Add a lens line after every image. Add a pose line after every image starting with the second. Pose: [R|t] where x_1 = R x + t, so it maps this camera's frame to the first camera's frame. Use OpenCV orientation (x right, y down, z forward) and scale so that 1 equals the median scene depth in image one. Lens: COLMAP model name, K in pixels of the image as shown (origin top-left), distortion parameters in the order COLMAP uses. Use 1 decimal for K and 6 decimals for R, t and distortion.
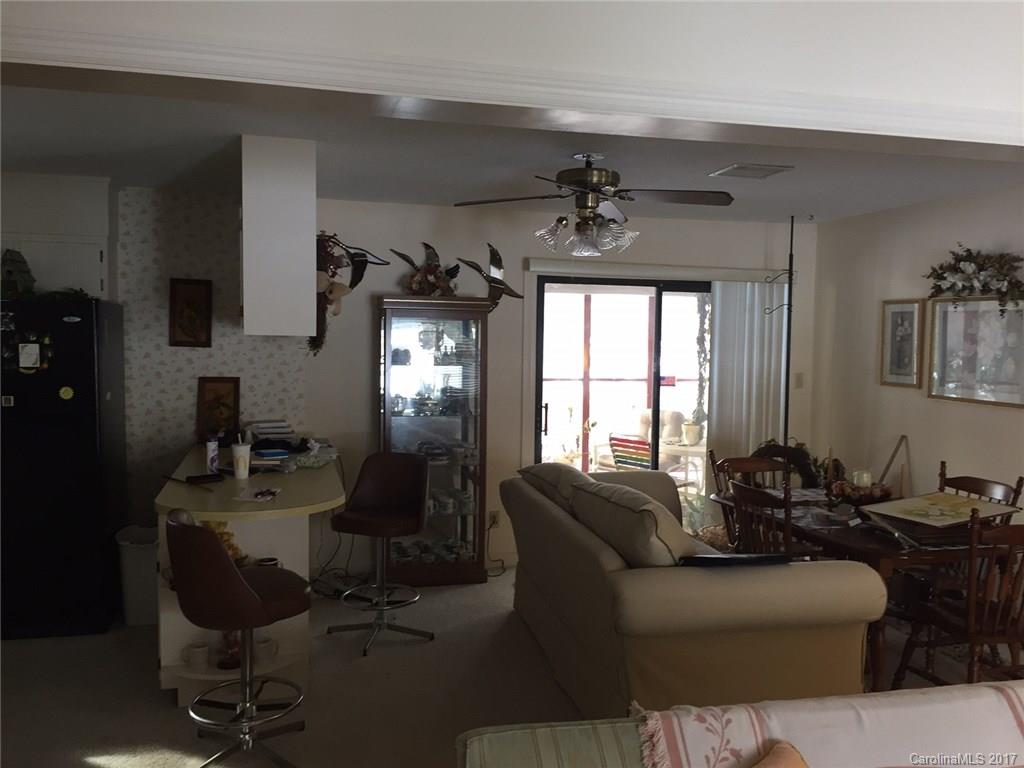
lens RADIAL K [[871.5, 0, 511.1], [0, 871.5, 381.9], [0, 0, 1]] dist [0.082586, -0.122190]
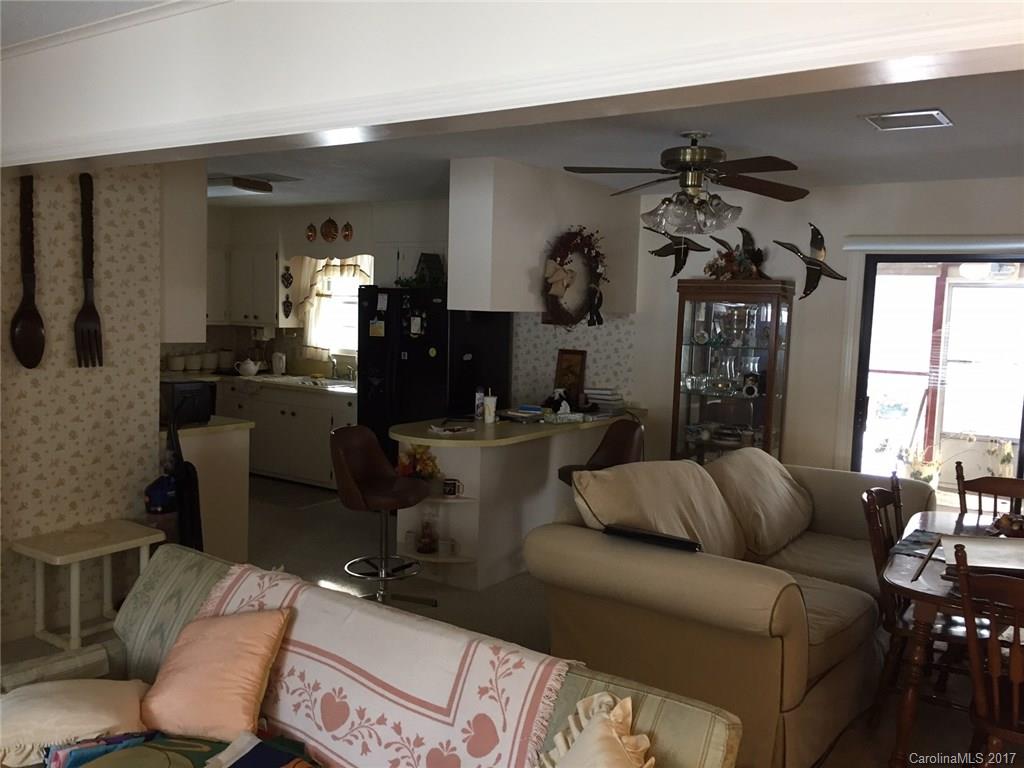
lens RADIAL K [[871.5, 0, 511.1], [0, 871.5, 381.9], [0, 0, 1]] dist [0.082586, -0.122190]
pose [[0.657302, 0.070196, -0.750351, 0.520281], [-0.067016, 0.997153, 0.034578, 0.002802], [0.750641, 0.027557, 0.660135, 0.135452]]
